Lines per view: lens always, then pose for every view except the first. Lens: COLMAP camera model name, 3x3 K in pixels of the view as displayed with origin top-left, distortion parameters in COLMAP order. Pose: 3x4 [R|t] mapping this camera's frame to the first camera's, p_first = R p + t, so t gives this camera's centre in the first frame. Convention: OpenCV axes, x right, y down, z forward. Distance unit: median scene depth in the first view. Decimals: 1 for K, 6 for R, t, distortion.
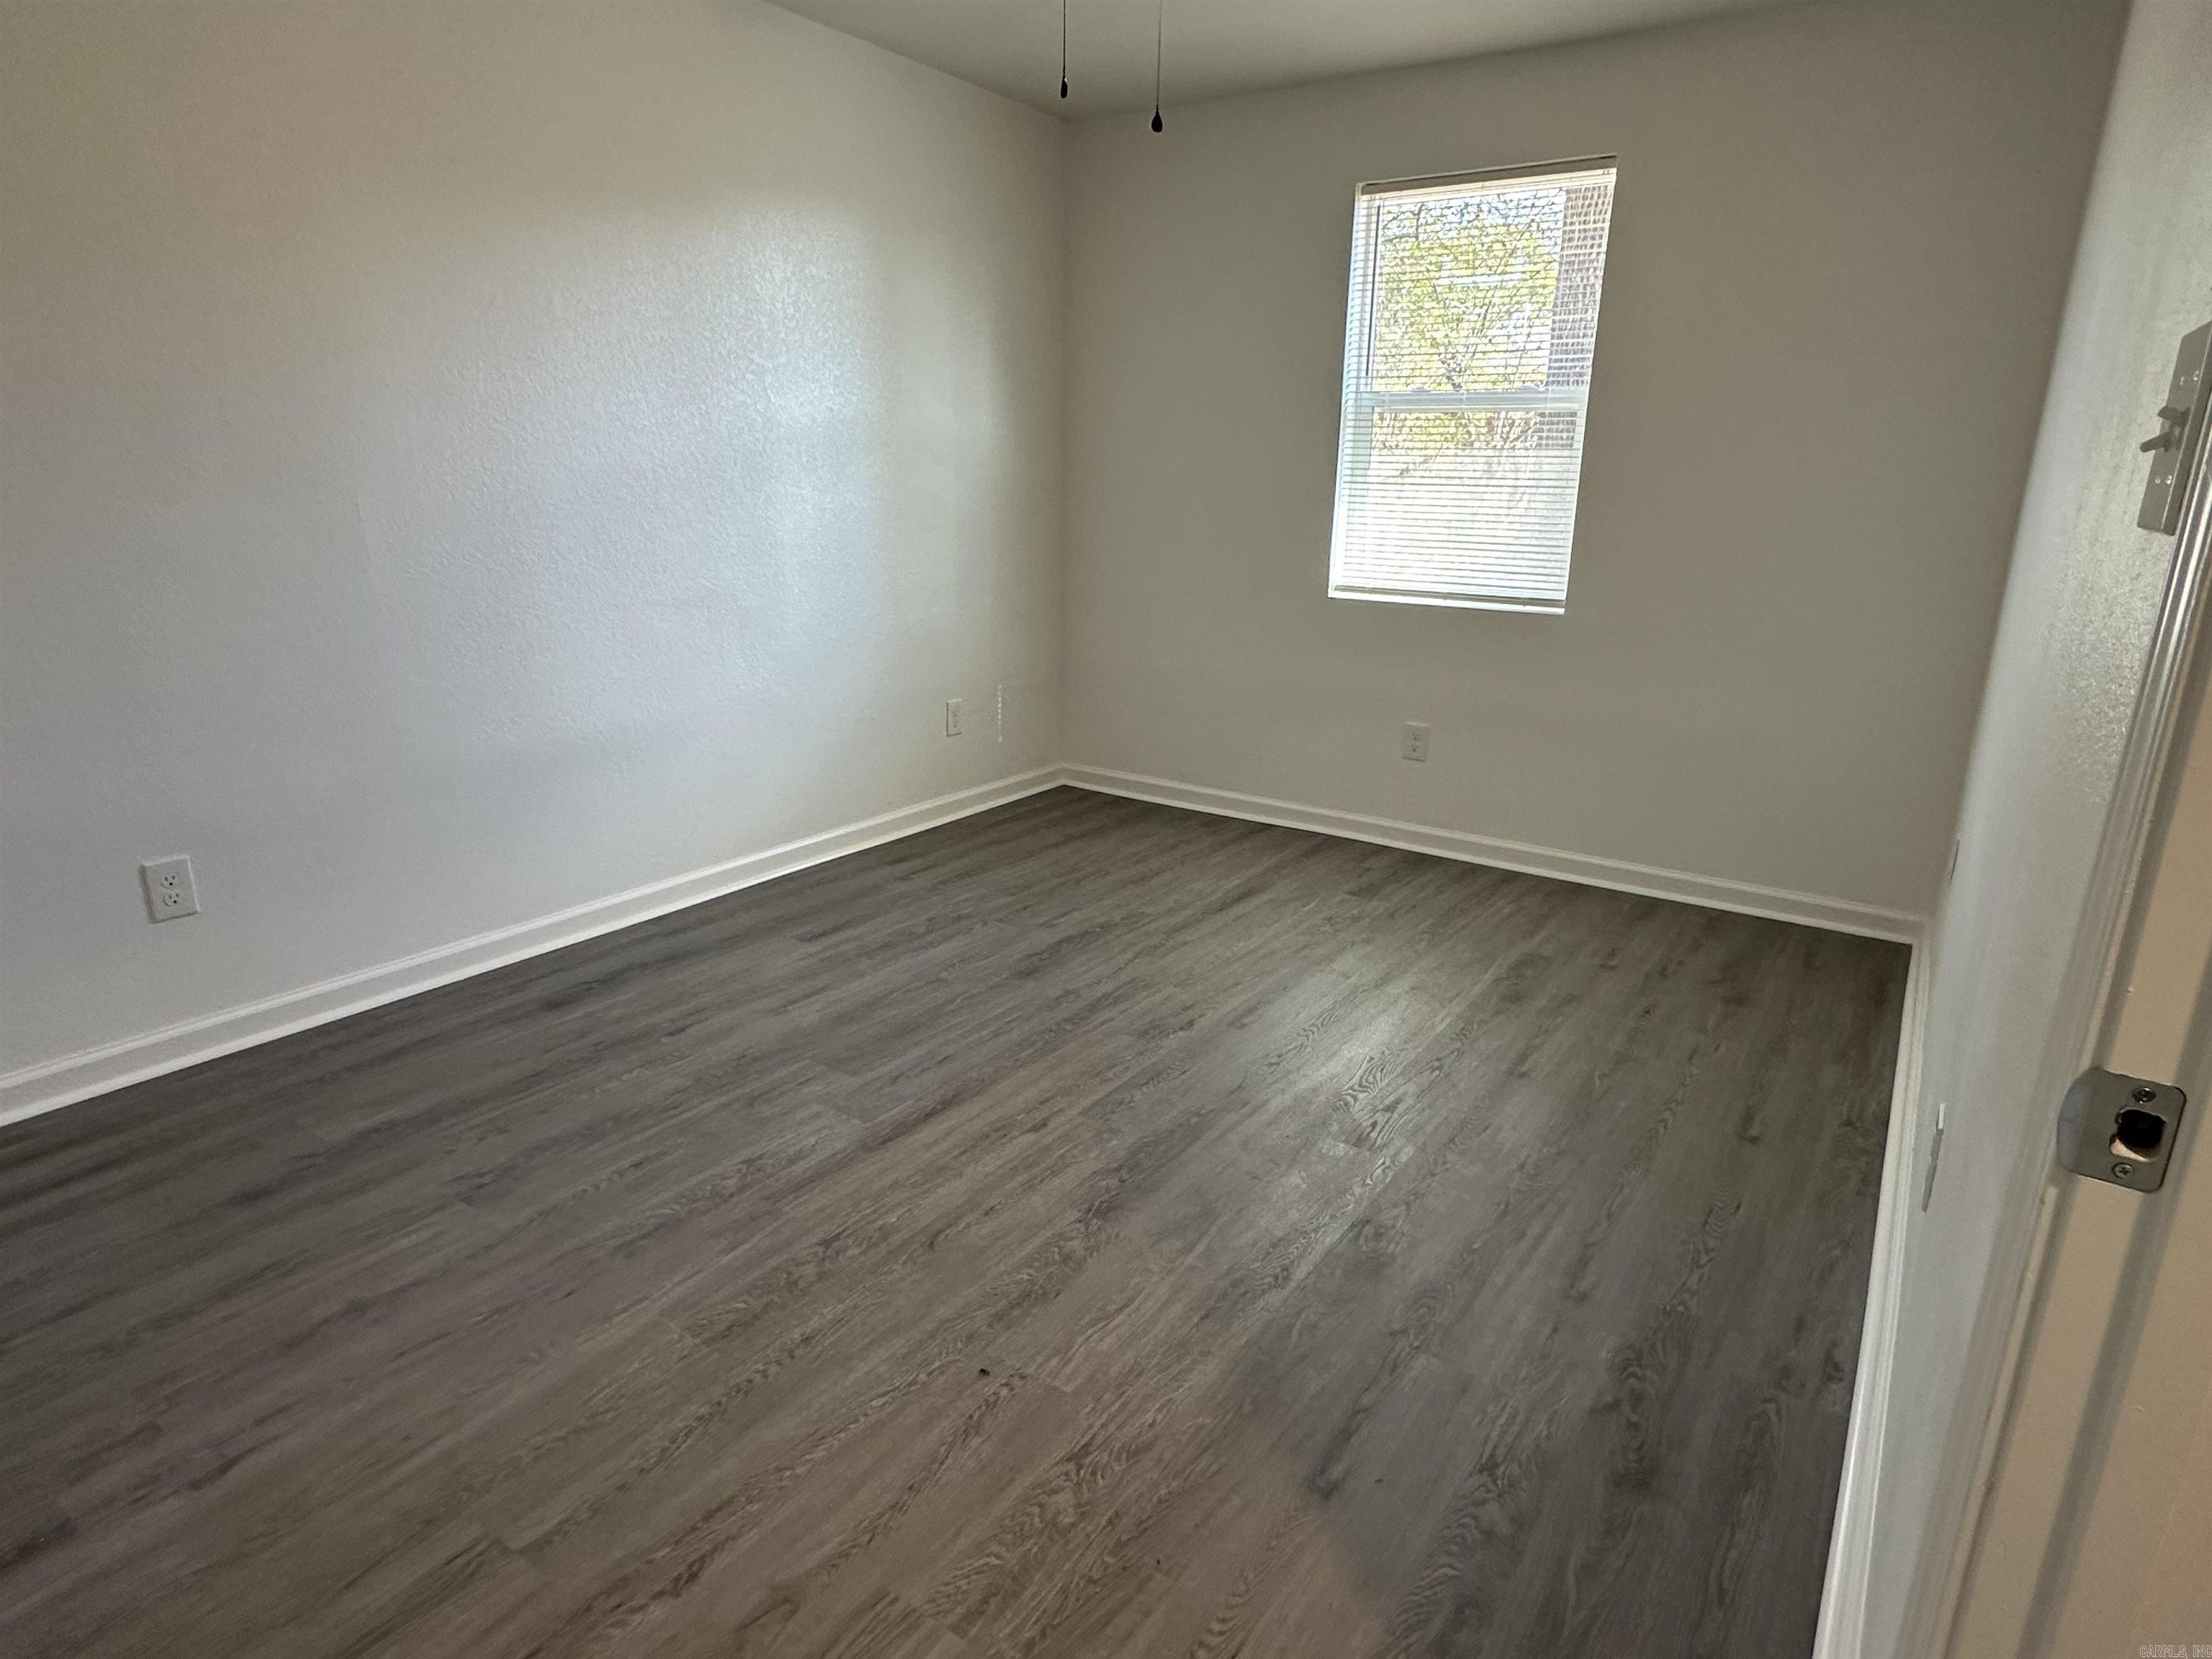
lens RADIAL K [[1218.9, 0, 1106.0], [0, 1218.9, 829.5], [0, 0, 1]] dist [-0.001027, -0.000779]
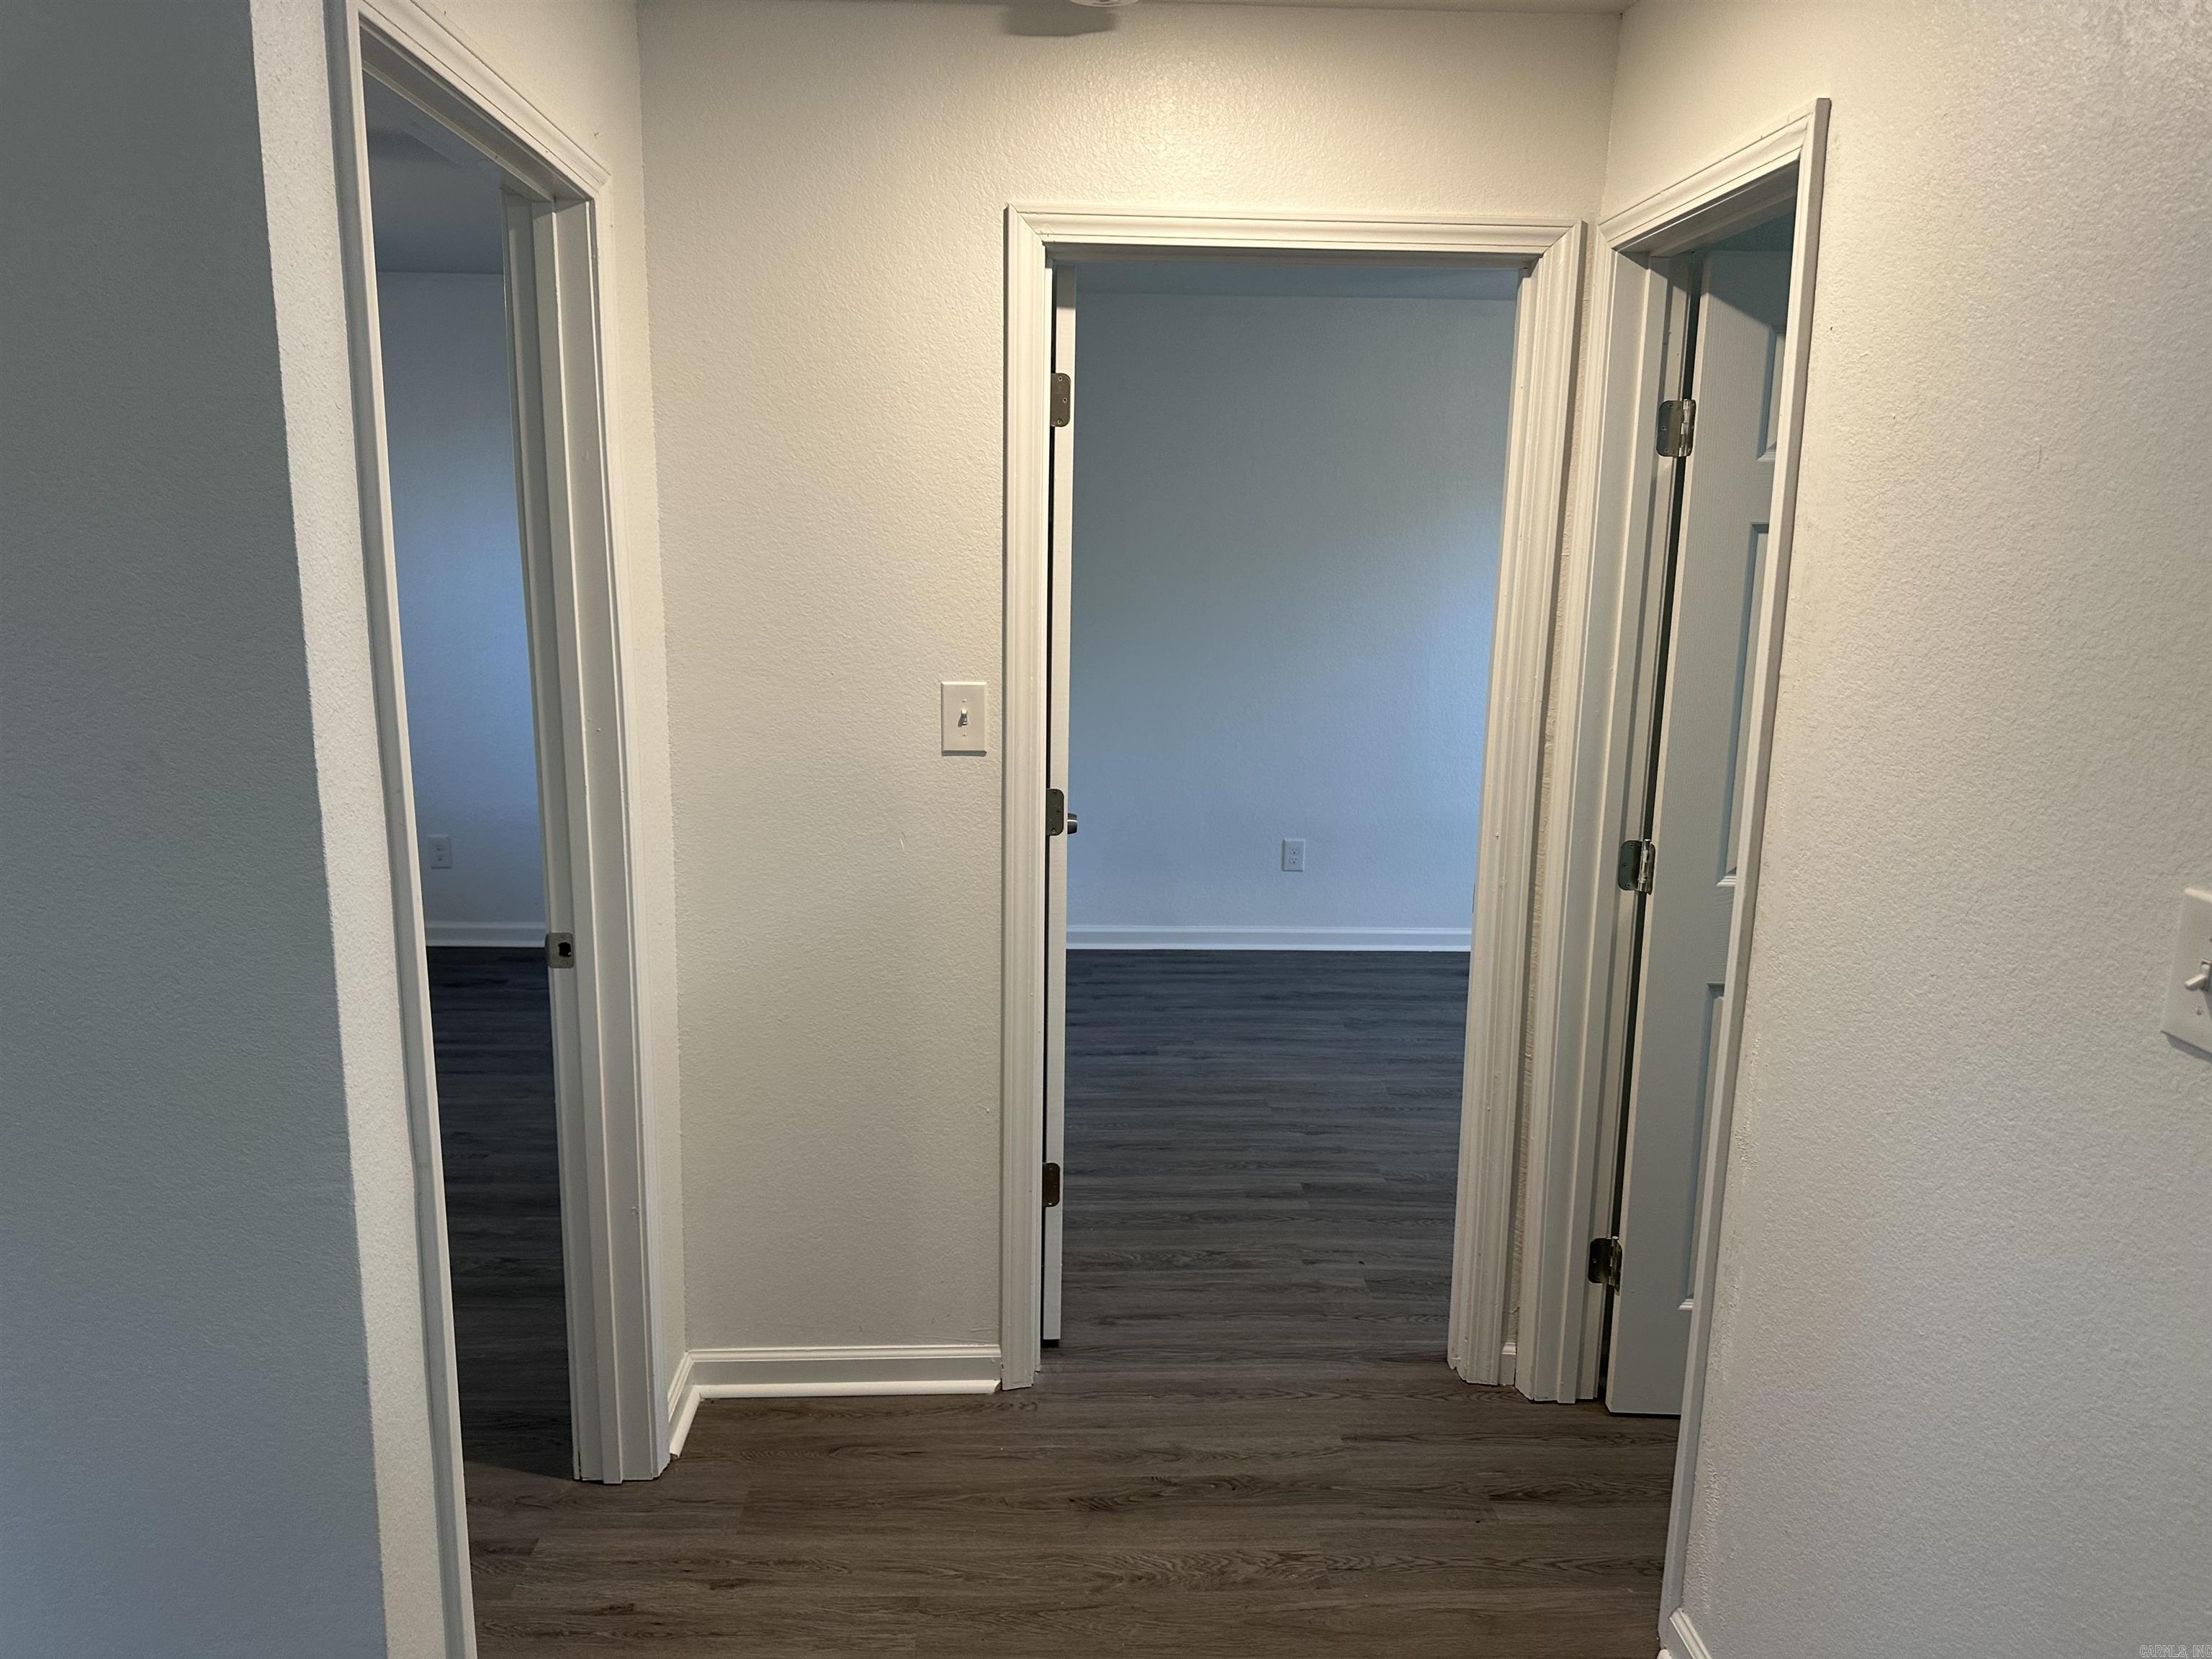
lens RADIAL K [[1528.5, 0, 1106.0], [0, 1528.5, 829.5], [0, 0, 1]] dist [0.087460, -0.135830]
pose [[0.589828, 0.130404, -0.796930, 1.146638], [-0.219109, 0.975697, -0.002512, 0.096876], [0.777235, 0.176096, 0.604066, -0.806420]]
